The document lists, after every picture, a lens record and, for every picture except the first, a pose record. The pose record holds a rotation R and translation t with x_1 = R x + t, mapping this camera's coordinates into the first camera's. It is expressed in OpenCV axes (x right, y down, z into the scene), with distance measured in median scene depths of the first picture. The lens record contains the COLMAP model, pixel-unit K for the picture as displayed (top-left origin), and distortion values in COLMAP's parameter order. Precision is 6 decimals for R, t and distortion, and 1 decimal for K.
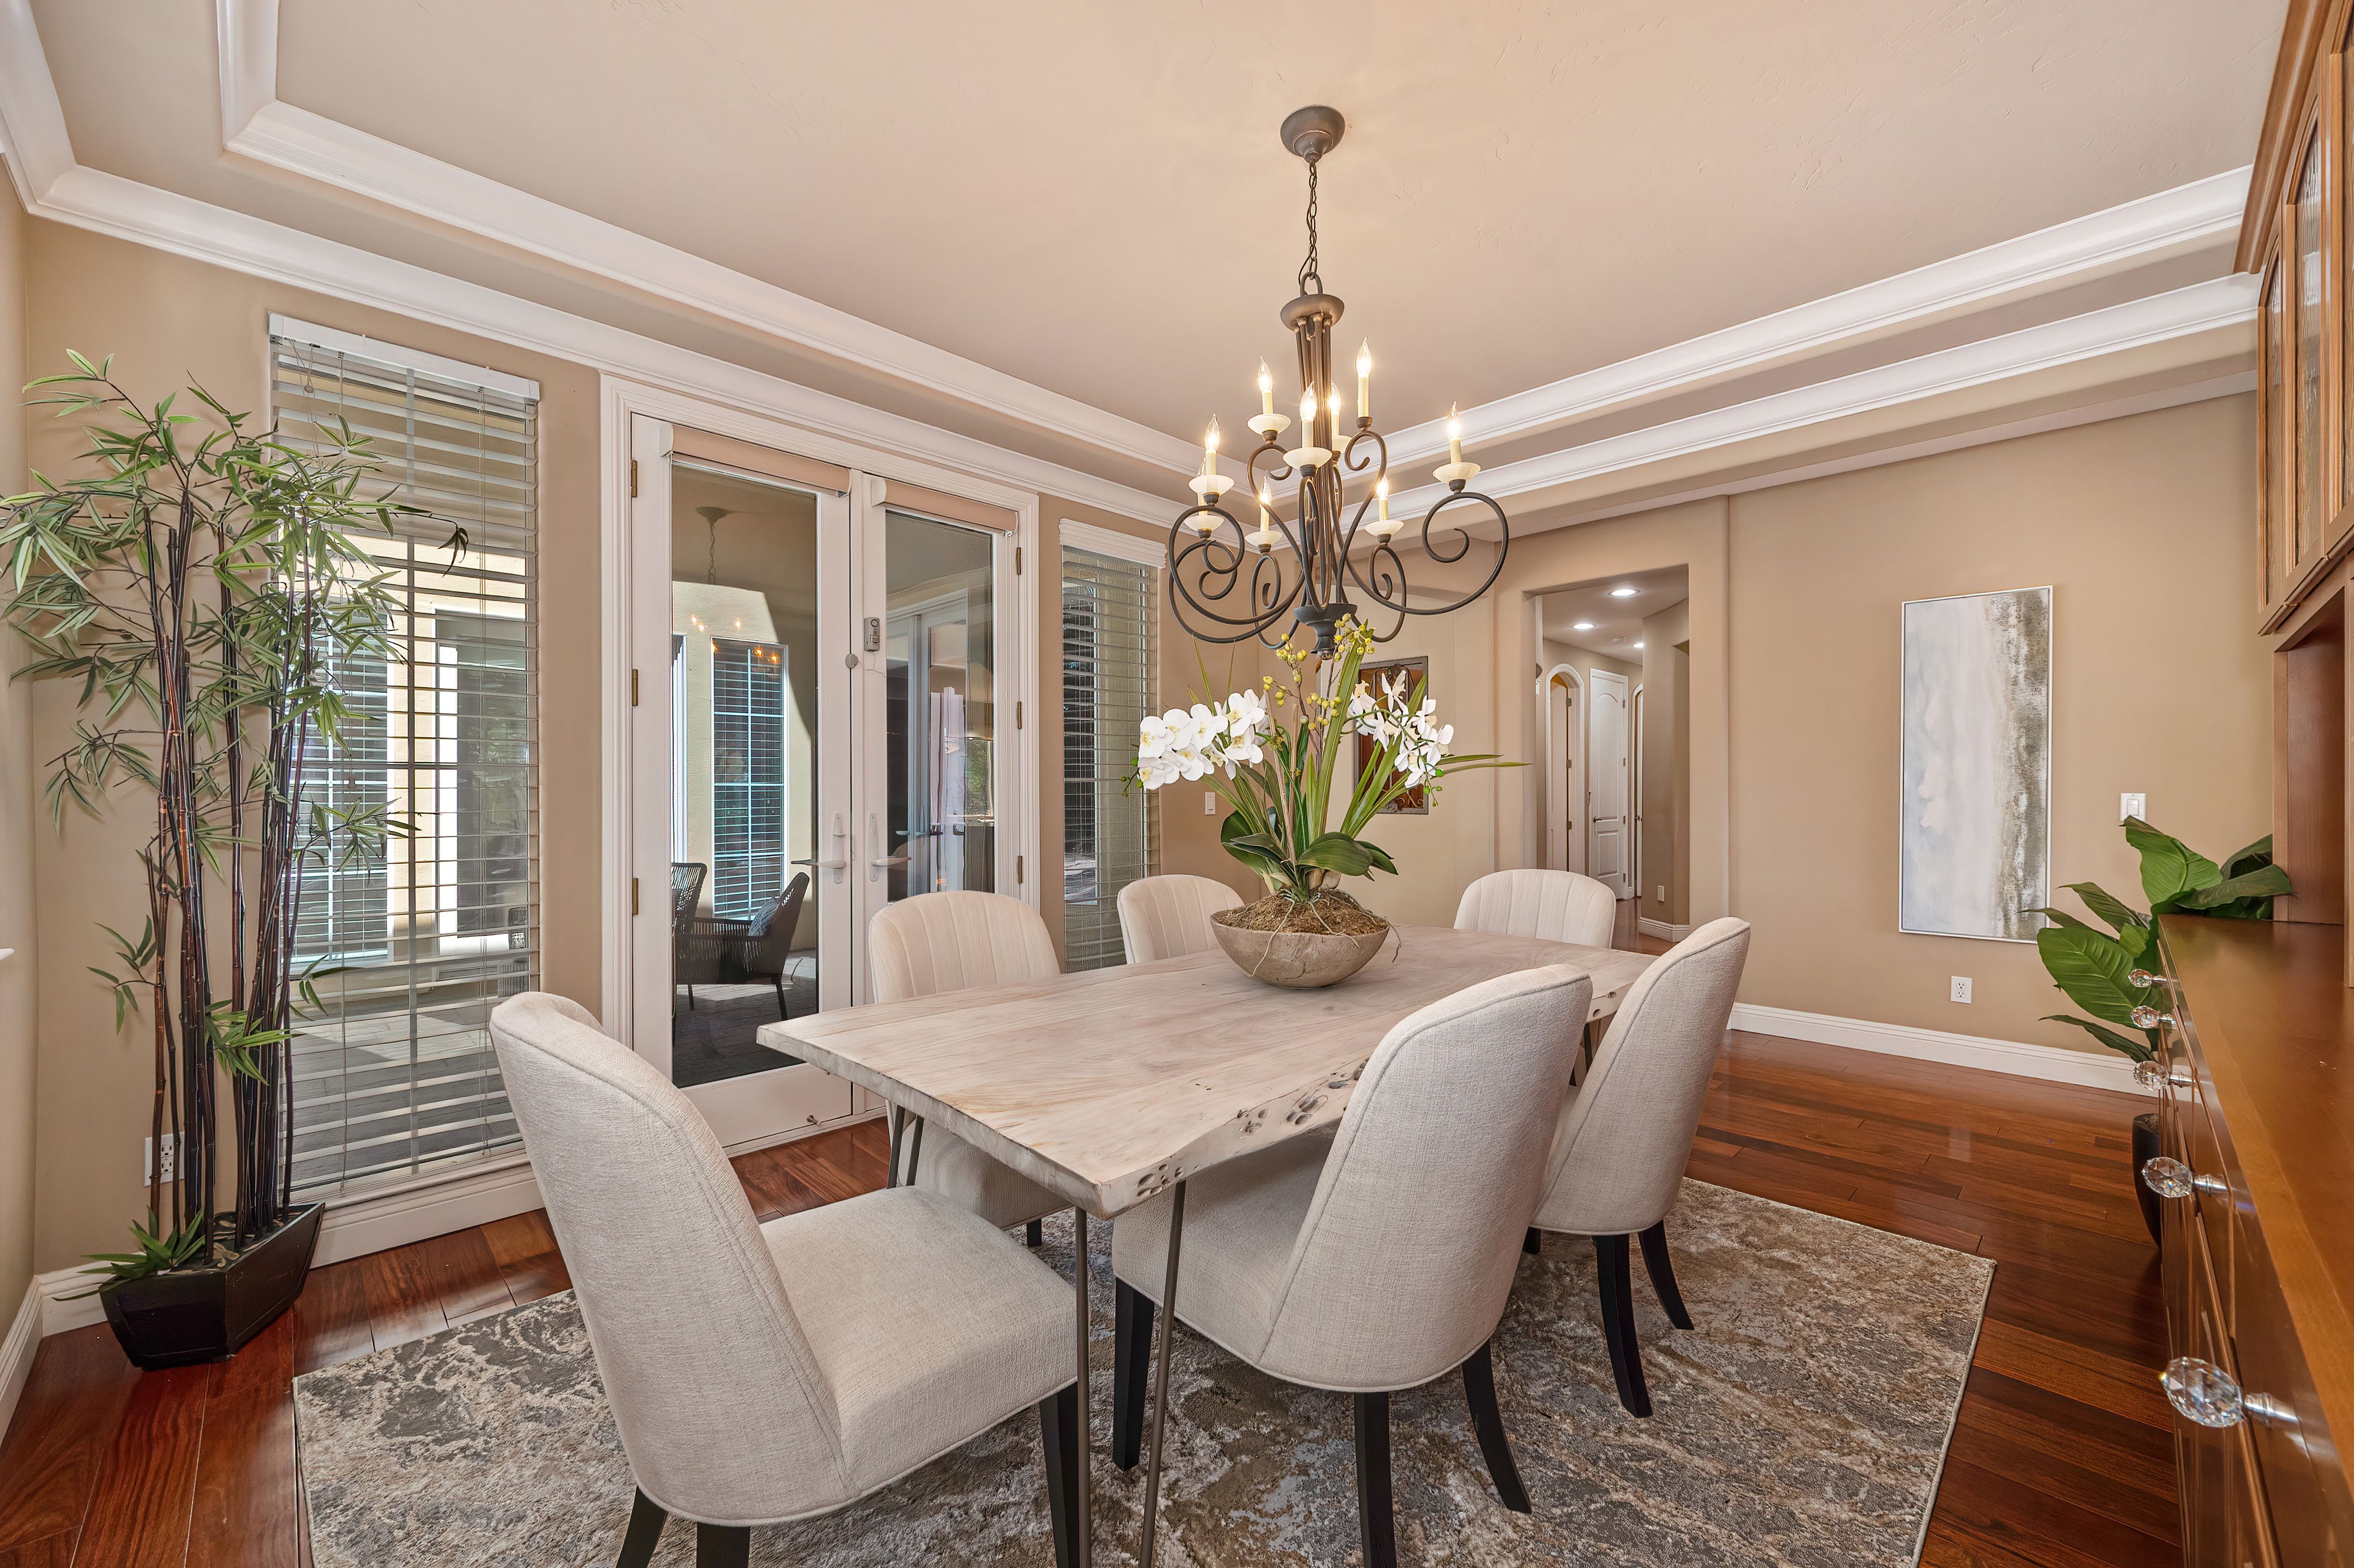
lens RADIAL K [[942.9, 0, 1179.3], [0, 942.9, 780.3], [0, 0, 1]] dist [-0.002068, -0.000105]
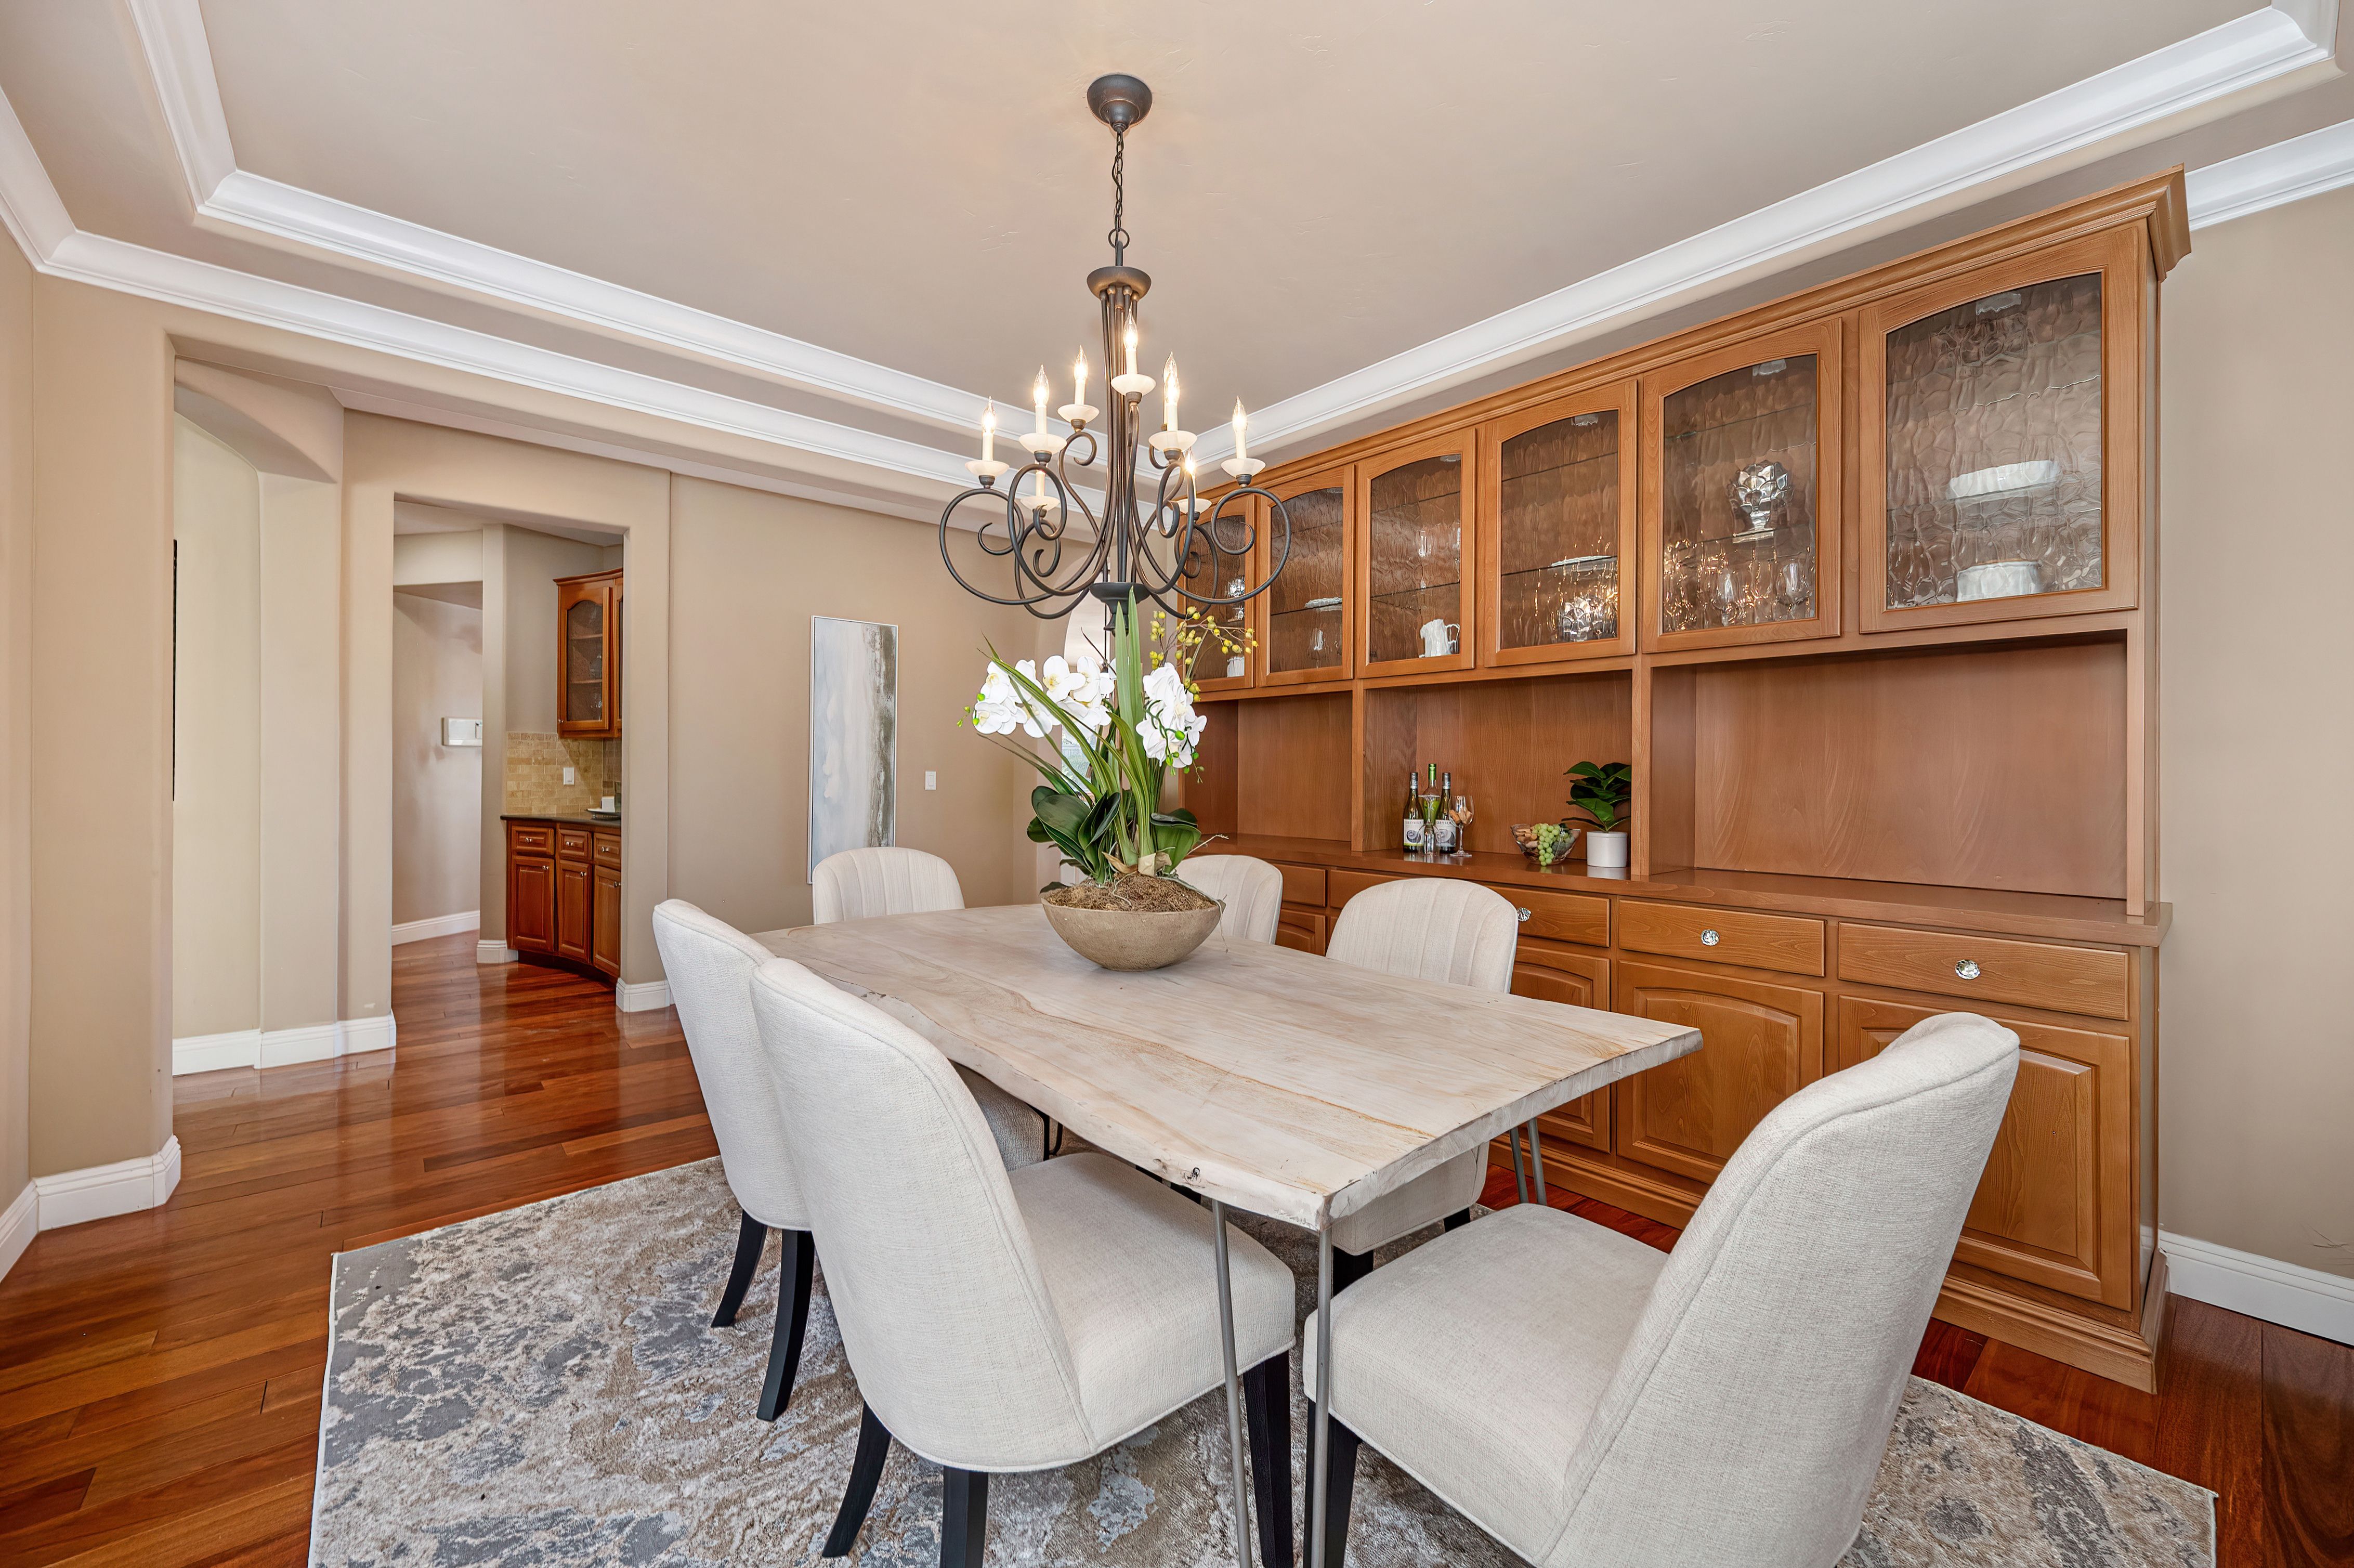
lens RADIAL K [[926.5, 0, 1175.1], [0, 926.5, 782.5], [0, 0, 1]] dist [0.000019, -0.000166]
pose [[0.072594, -0.009181, 0.997319, -0.448936], [-0.029019, 0.999515, 0.011314, 0.003729], [-0.996939, -0.029762, 0.072293, 0.467593]]
